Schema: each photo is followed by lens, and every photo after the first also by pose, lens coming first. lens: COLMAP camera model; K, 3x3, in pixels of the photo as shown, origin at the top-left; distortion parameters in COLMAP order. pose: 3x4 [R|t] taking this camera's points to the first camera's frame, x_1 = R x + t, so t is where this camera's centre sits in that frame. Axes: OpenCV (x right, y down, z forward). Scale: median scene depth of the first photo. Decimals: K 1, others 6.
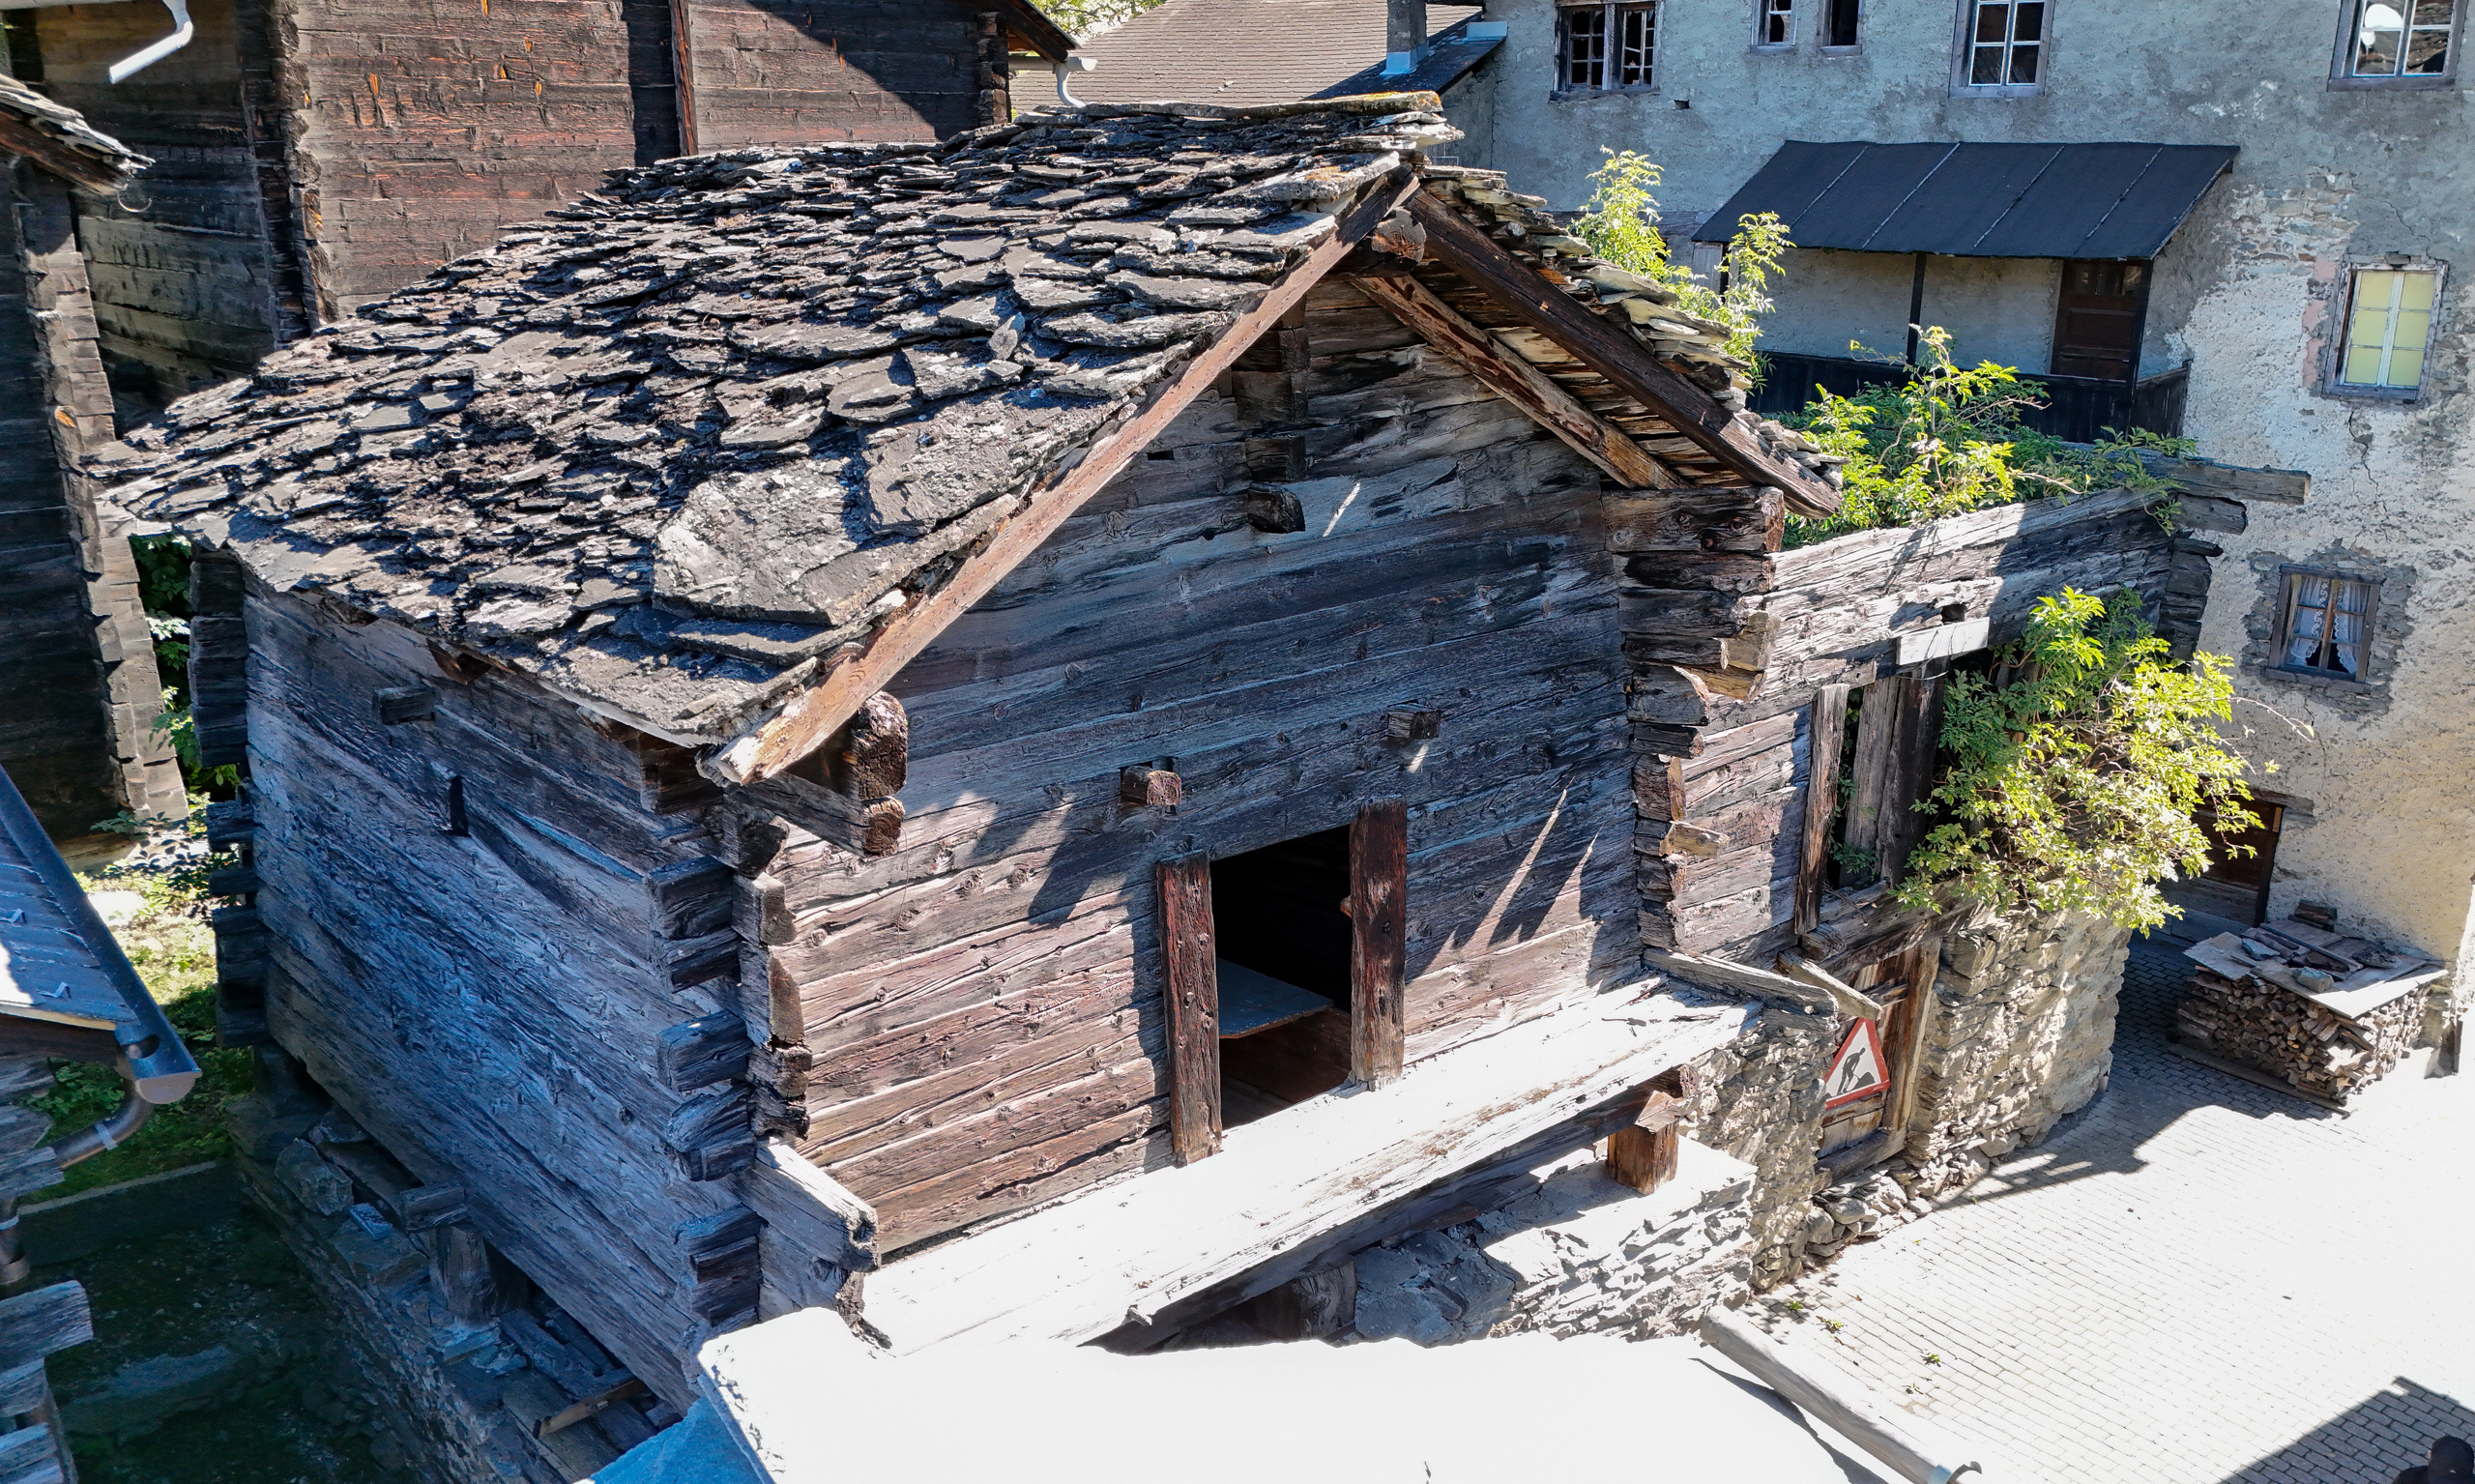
lens RADIAL K [[2107.6, 0, 1365.7], [0, 2107.6, 754.2], [0, 0, 1]] dist [-0.000553, -0.003031]
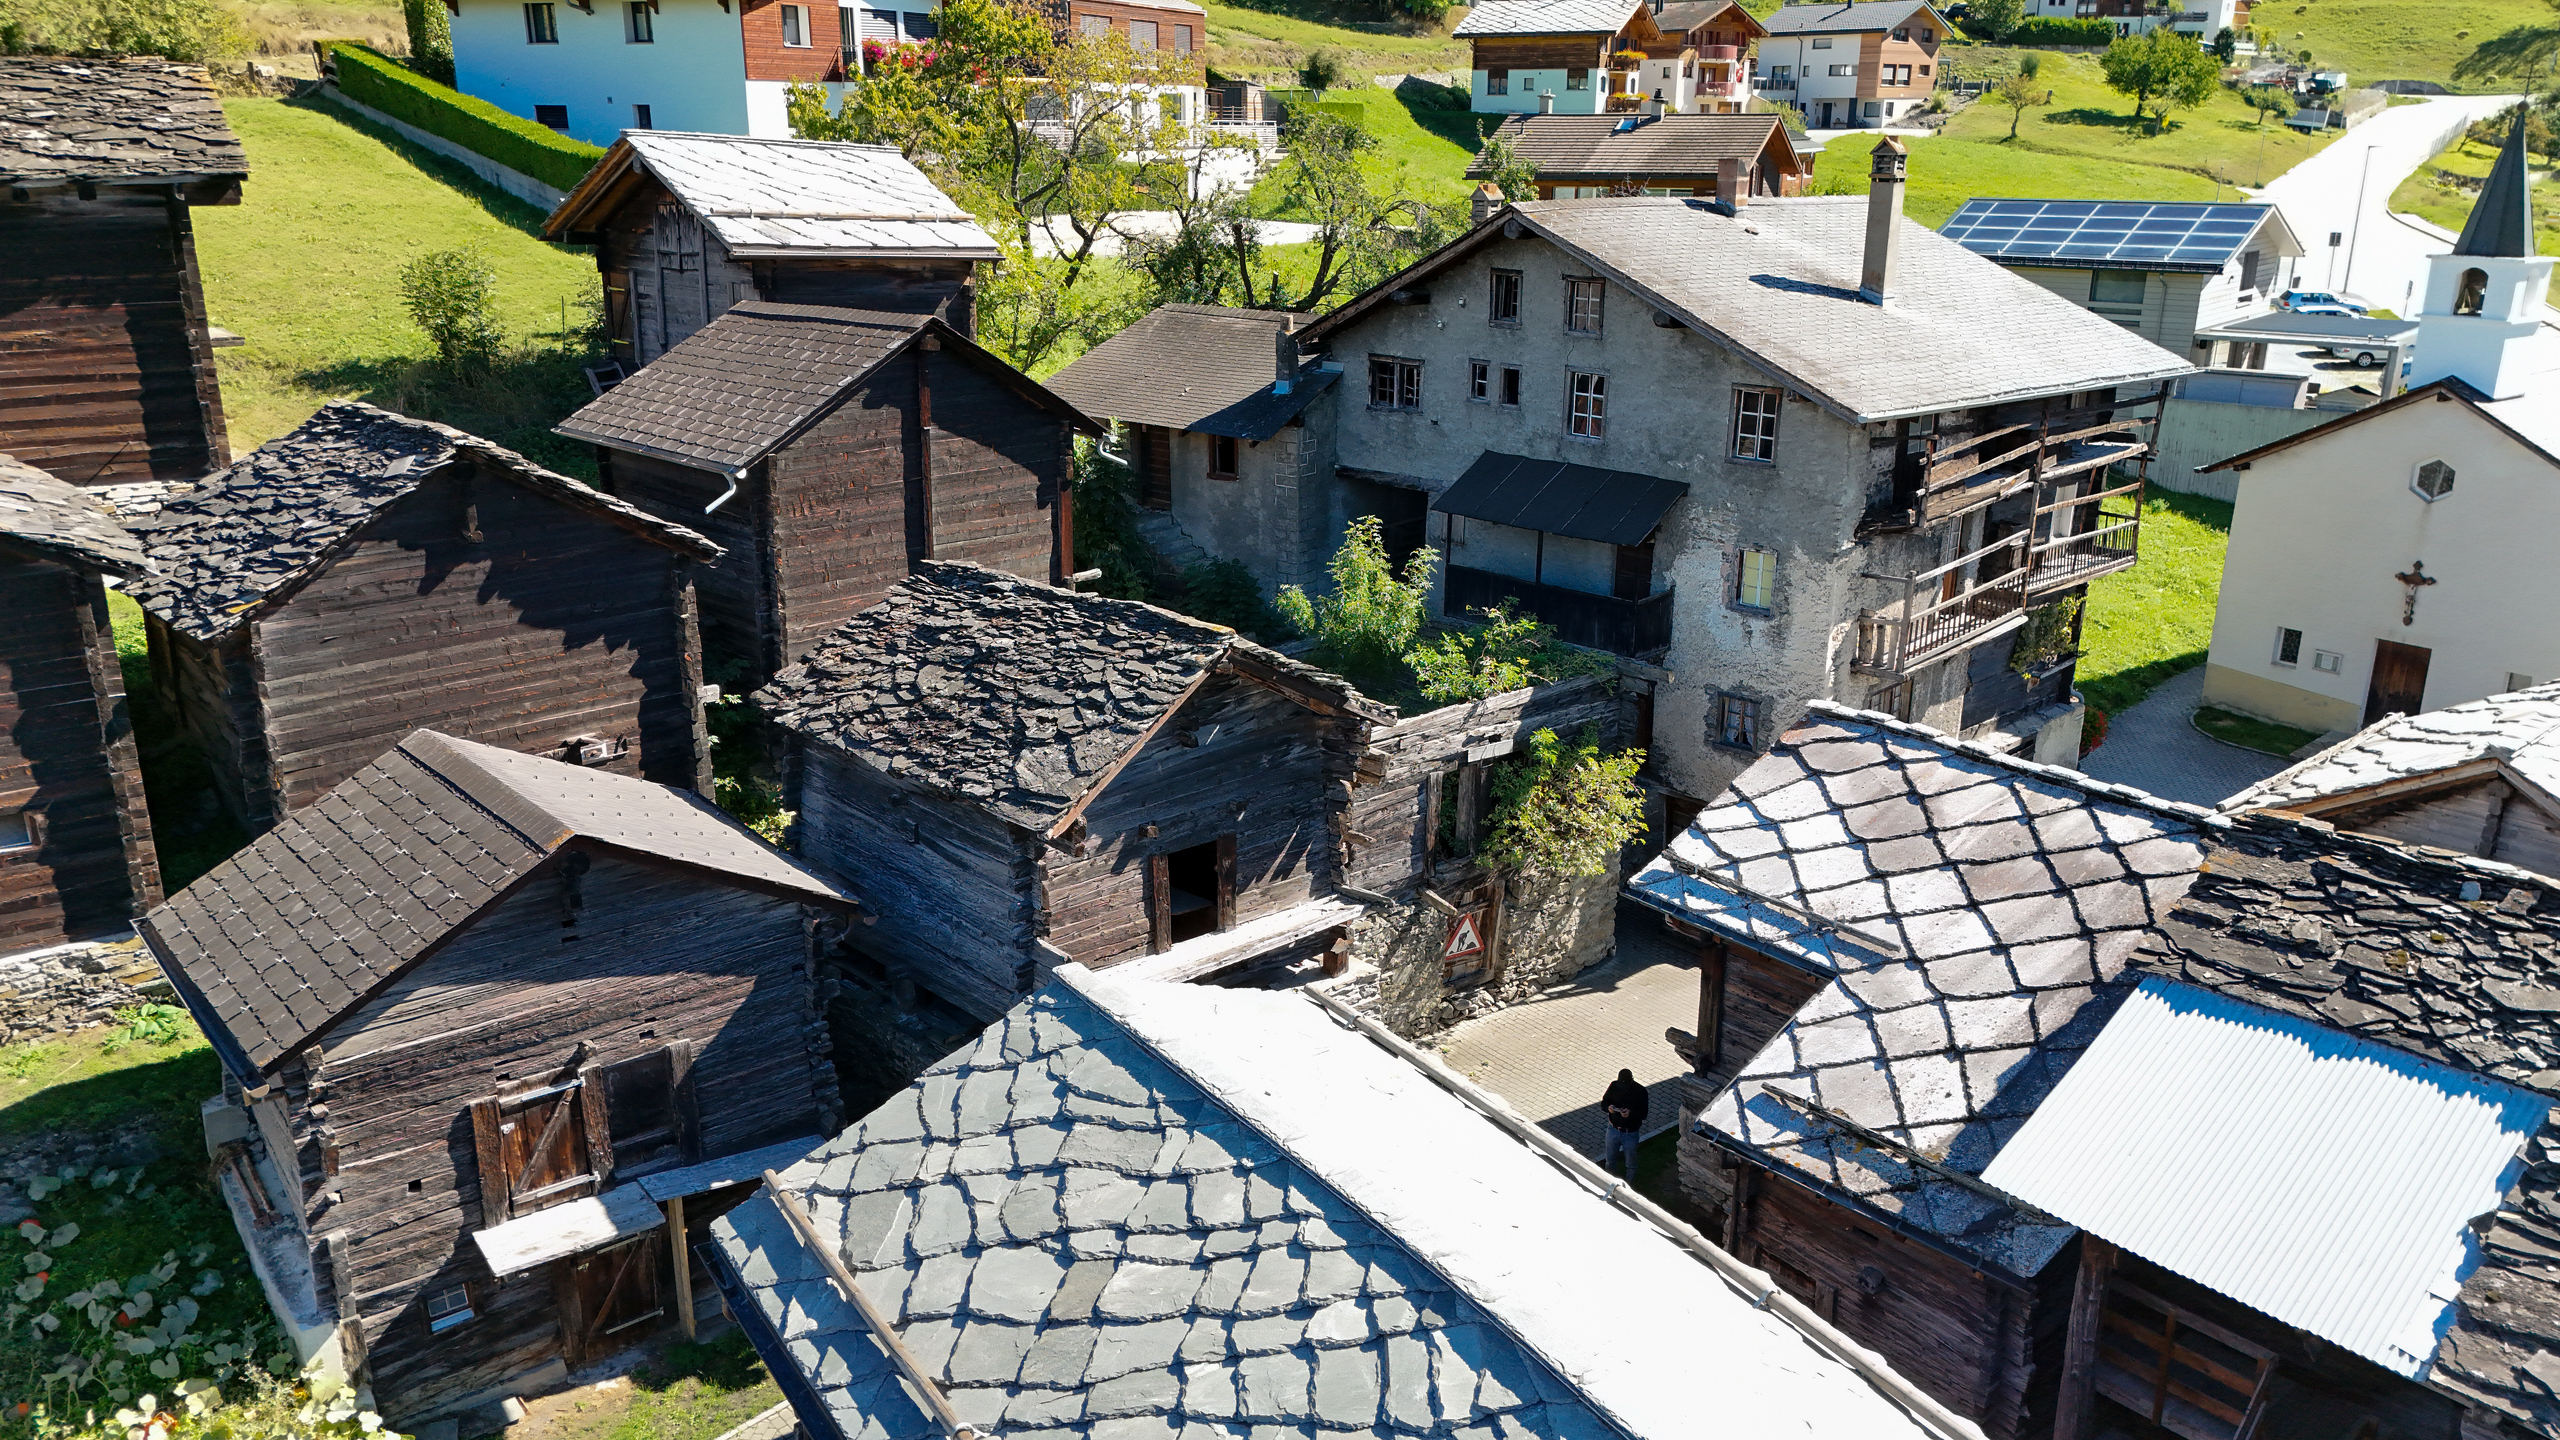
lens RADIAL K [[1810.5, 0, 1280.0], [0, 1810.5, 720.0], [0, 0, 1]] dist [-0.000651, -0.001452]
pose [[0.999776, 0.002832, -0.020966, 0.111748], [-0.002842, 0.999996, -0.000442, -0.111085], [0.020965, 0.000501, 0.999780, -1.263635]]
